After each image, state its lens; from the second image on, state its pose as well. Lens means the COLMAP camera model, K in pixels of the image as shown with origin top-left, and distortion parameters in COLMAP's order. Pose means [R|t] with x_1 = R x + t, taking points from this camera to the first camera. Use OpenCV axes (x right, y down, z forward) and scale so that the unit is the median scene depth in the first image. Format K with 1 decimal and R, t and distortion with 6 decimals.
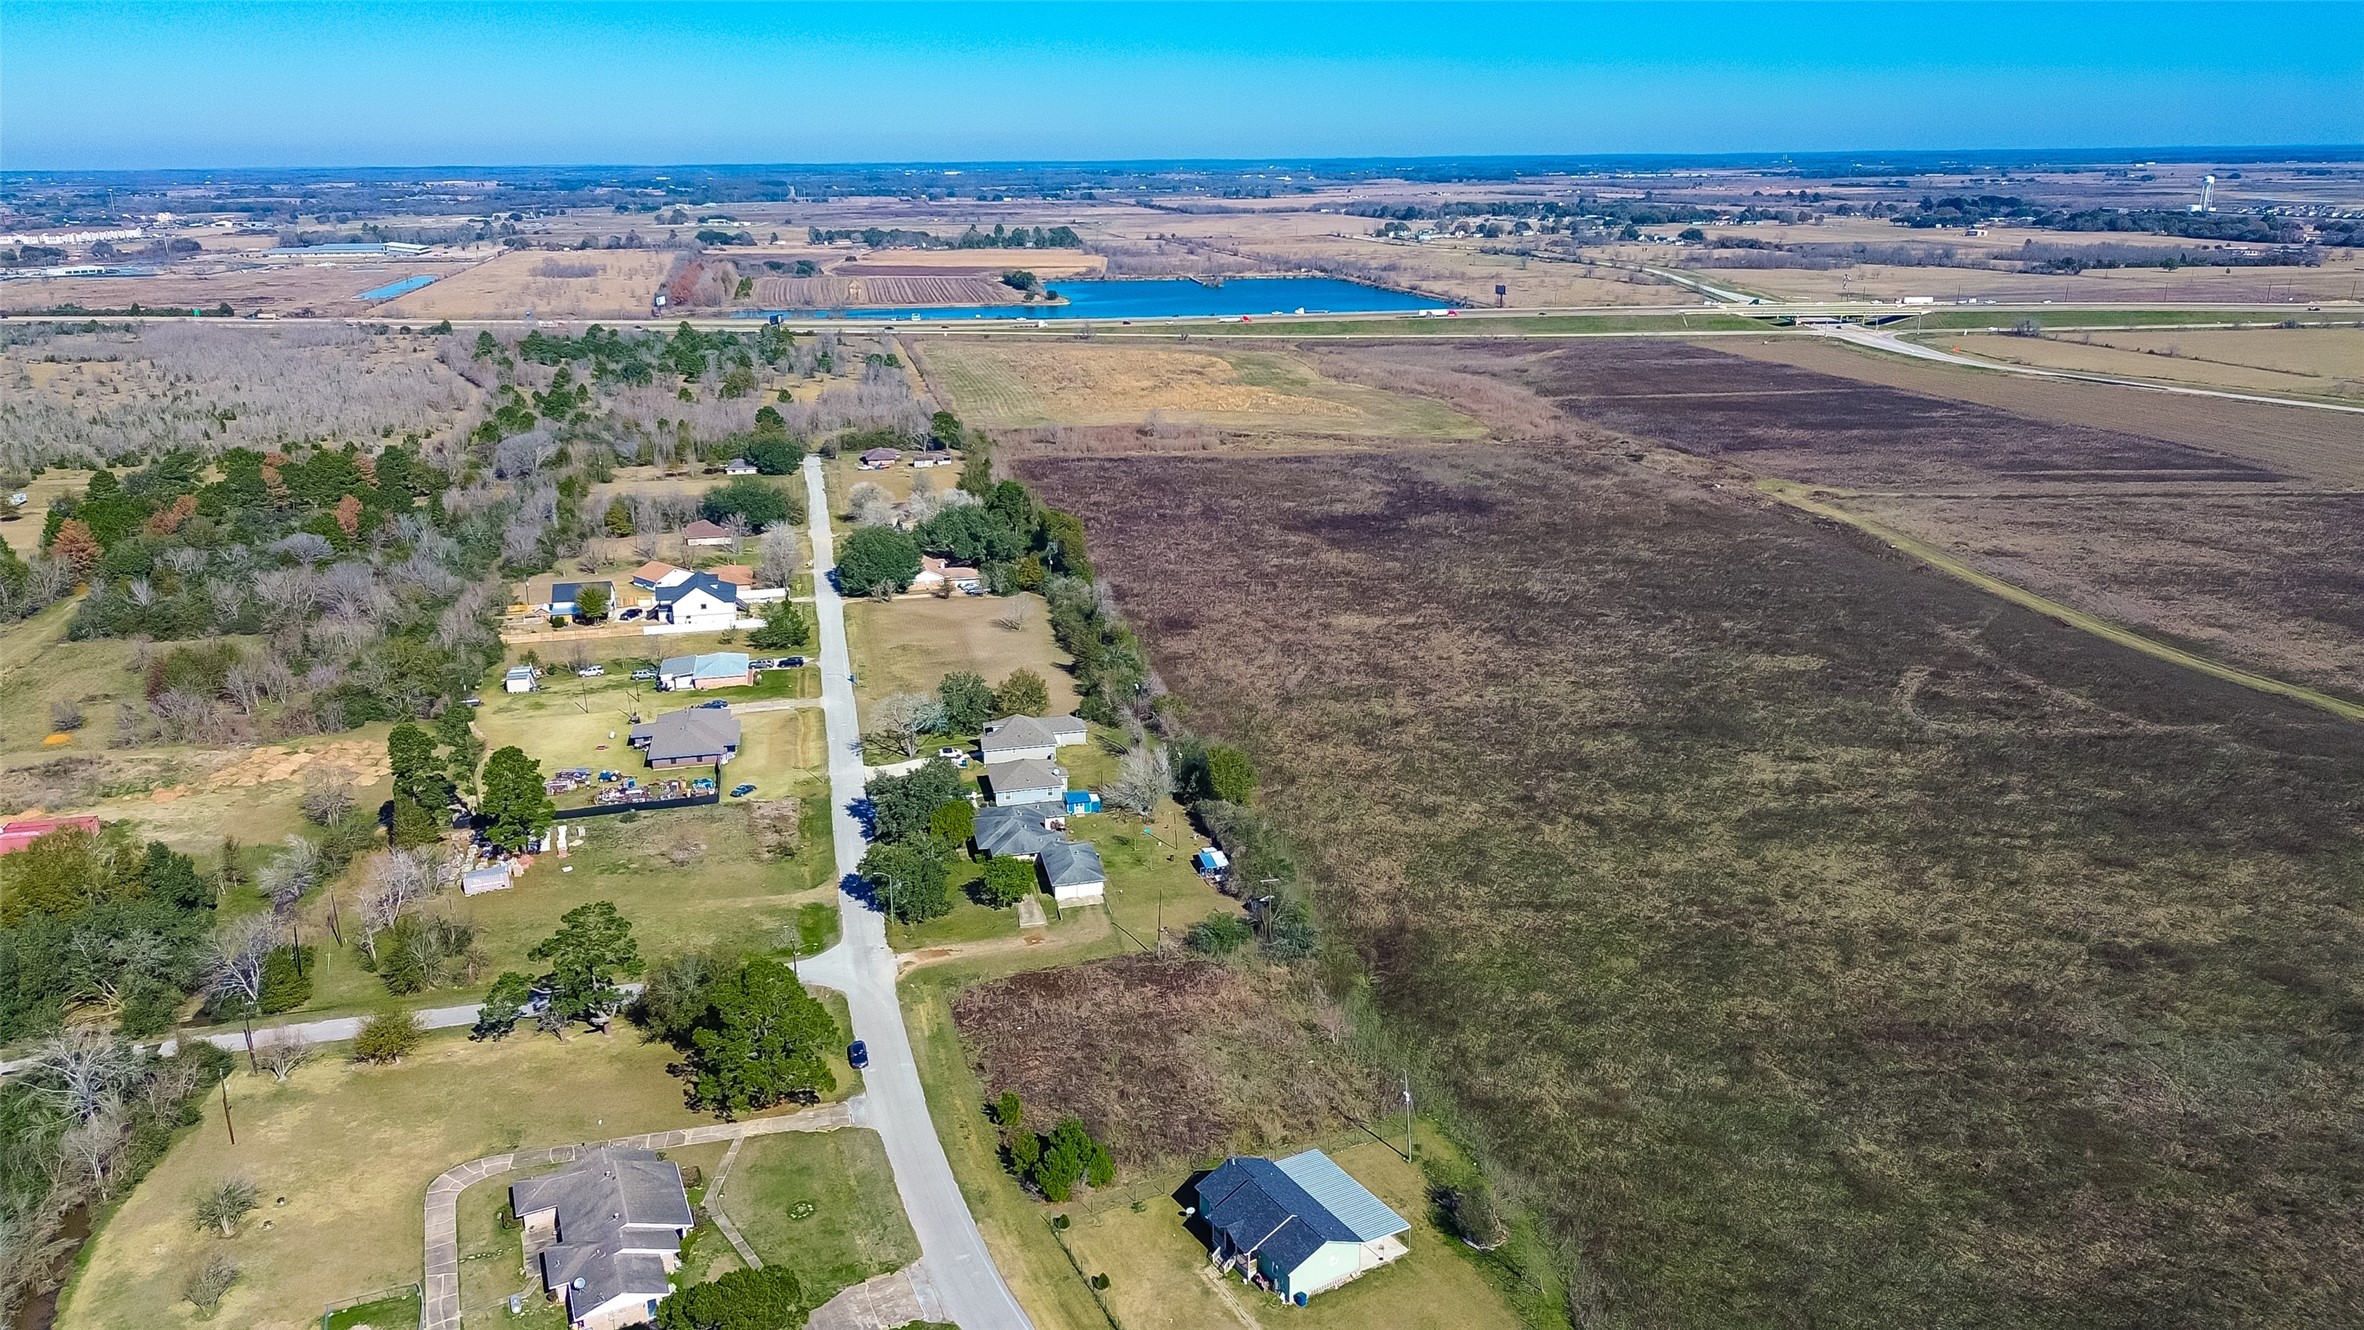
lens RADIAL K [[1660.6, 0, 1182.0], [0, 1660.6, 665.0], [0, 0, 1]] dist [0.074304, -0.076961]
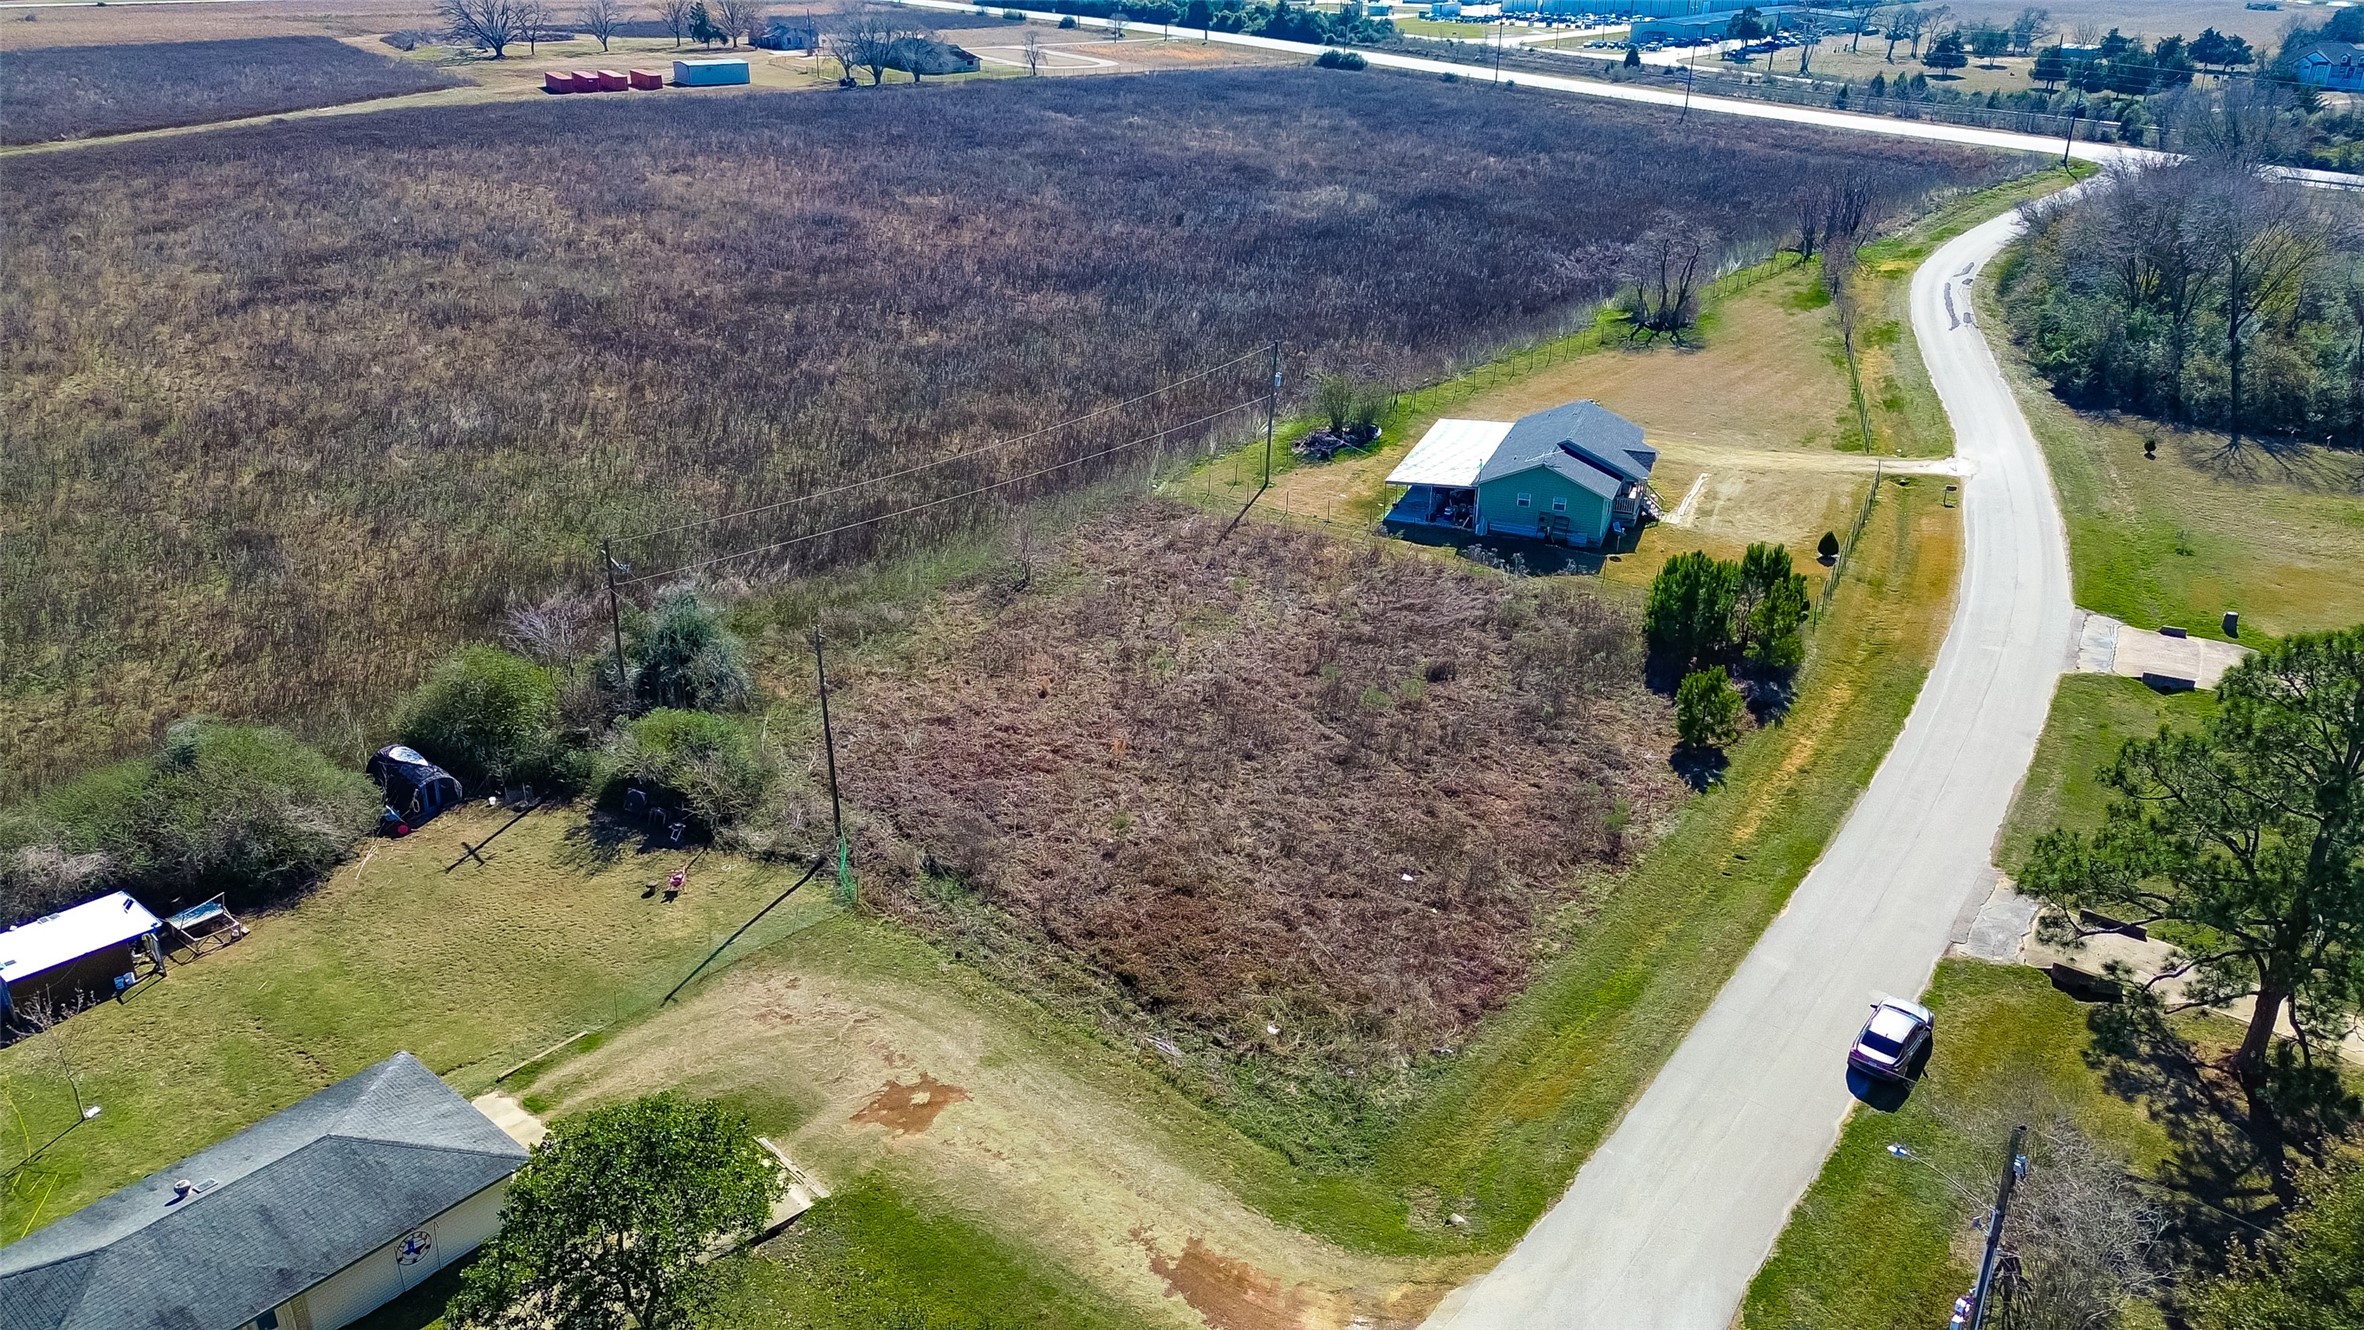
lens RADIAL K [[1657.4, 0, 1182.0], [0, 1657.4, 665.0], [0, 0, 1]] dist [0.059585, -0.049507]
pose [[-0.600005, -0.327595, 0.729846, -0.124457], [0.235952, 0.799261, 0.552728, -0.007980], [-0.764409, 0.503848, -0.402264, 0.467704]]
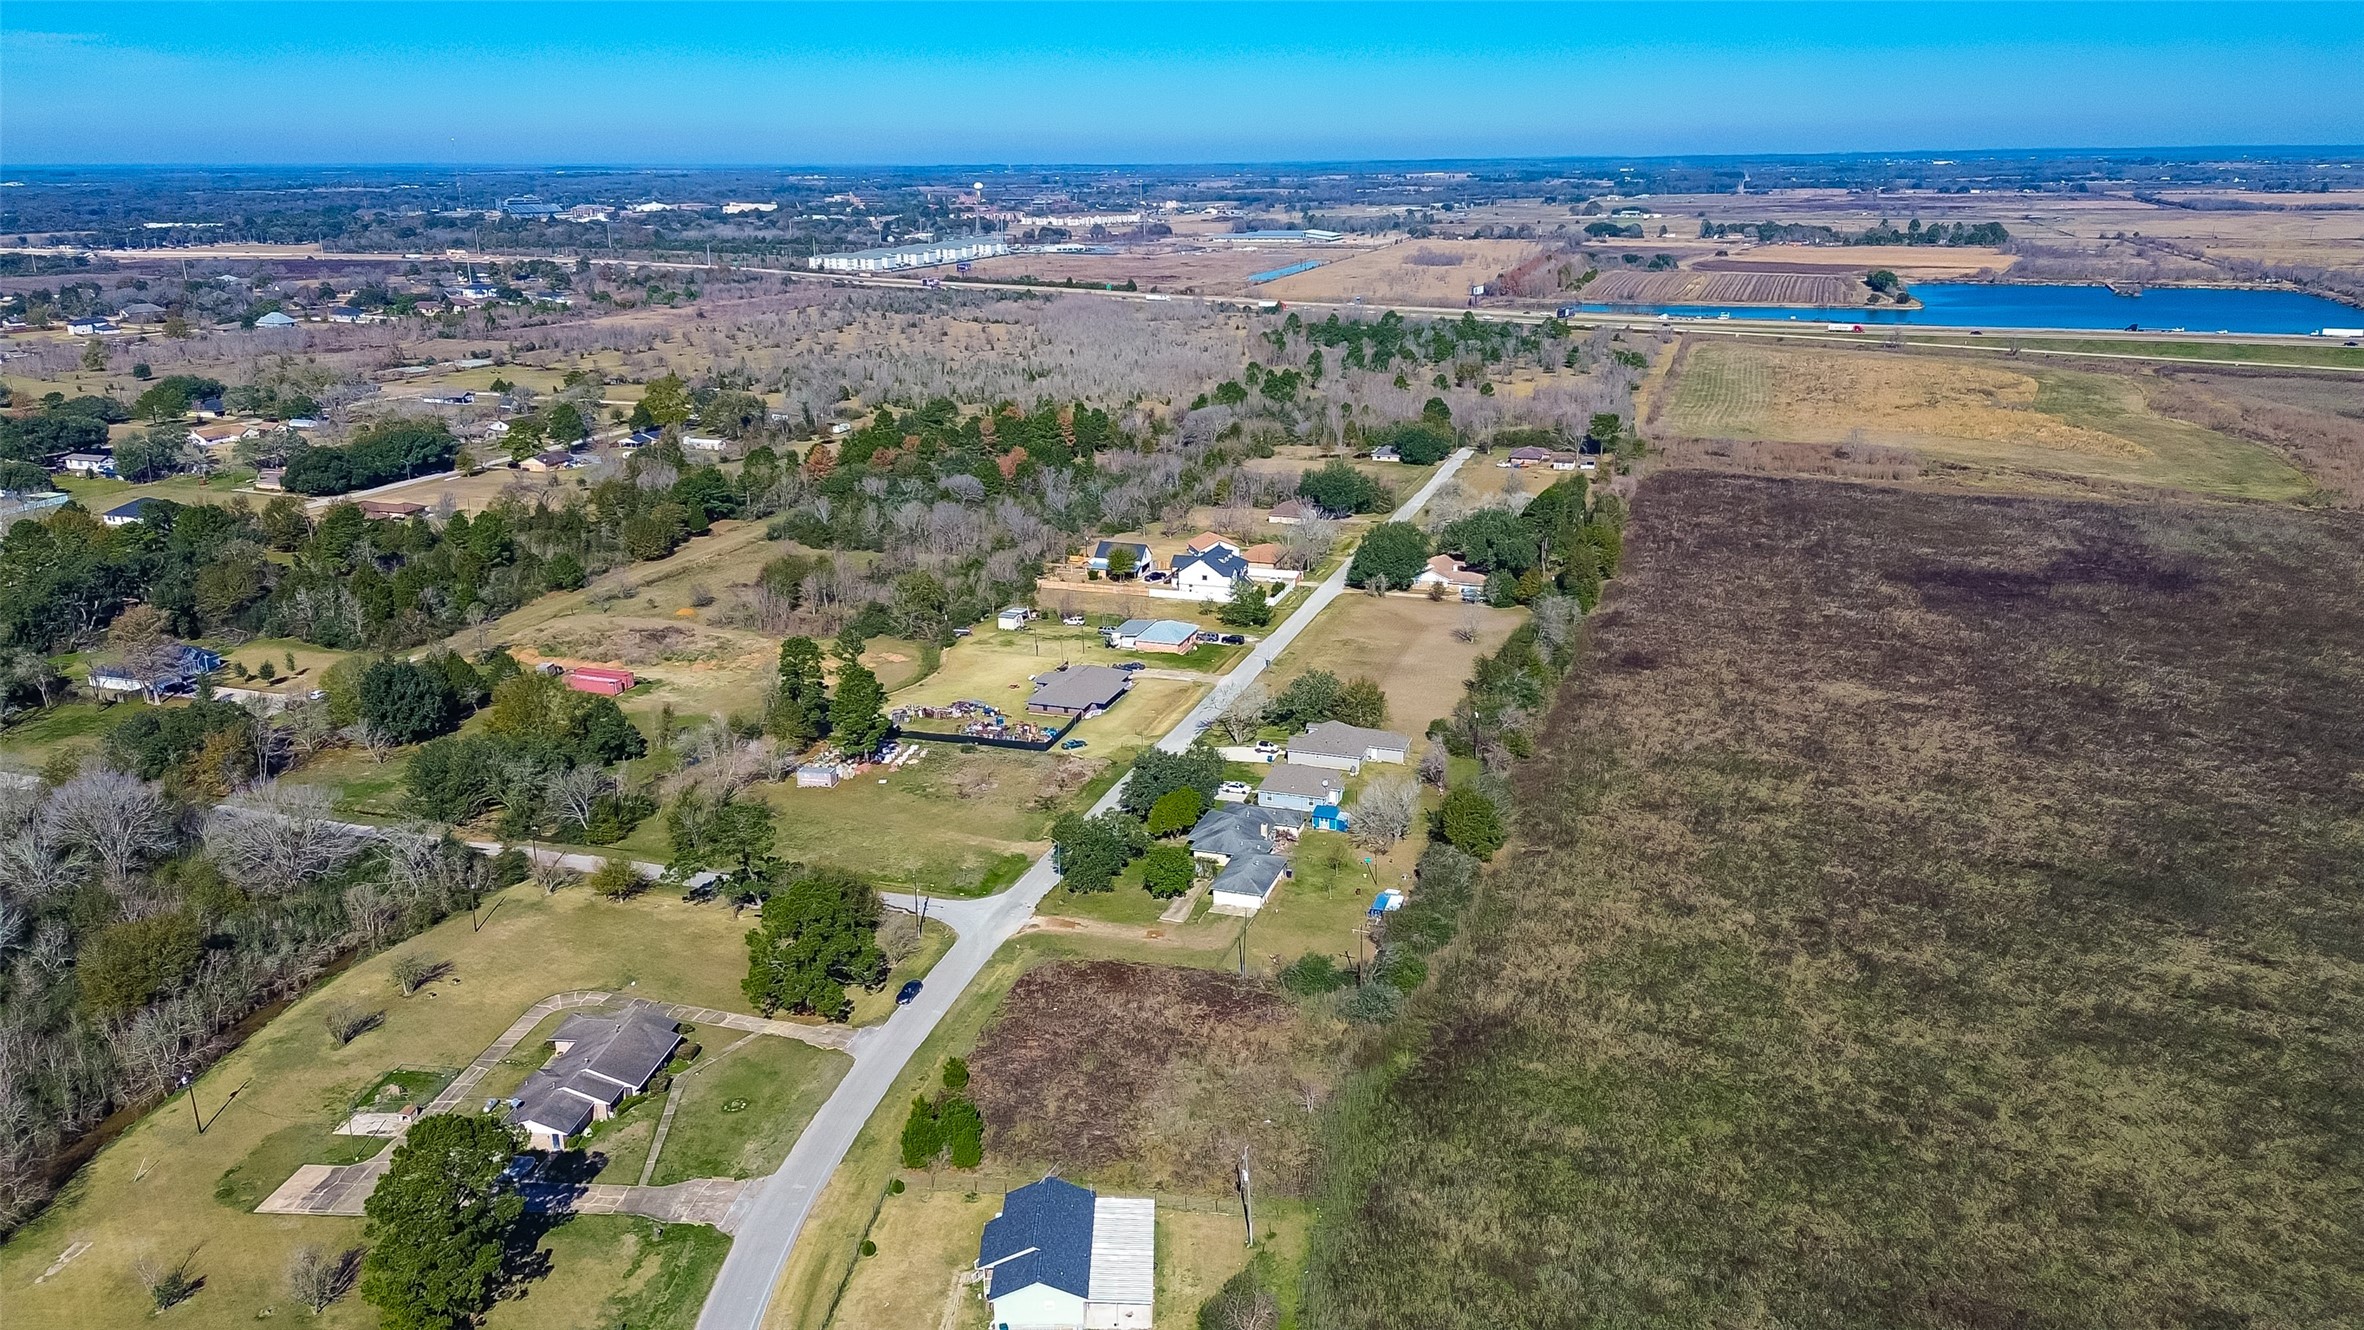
lens RADIAL K [[1660.6, 0, 1182.0], [0, 1660.6, 665.0], [0, 0, 1]] dist [0.074304, -0.076961]
pose [[0.853407, 0.154774, -0.497737, 0.180451], [-0.152343, 0.987266, 0.045791, -0.019898], [0.498486, 0.036749, 0.866118, 0.059365]]
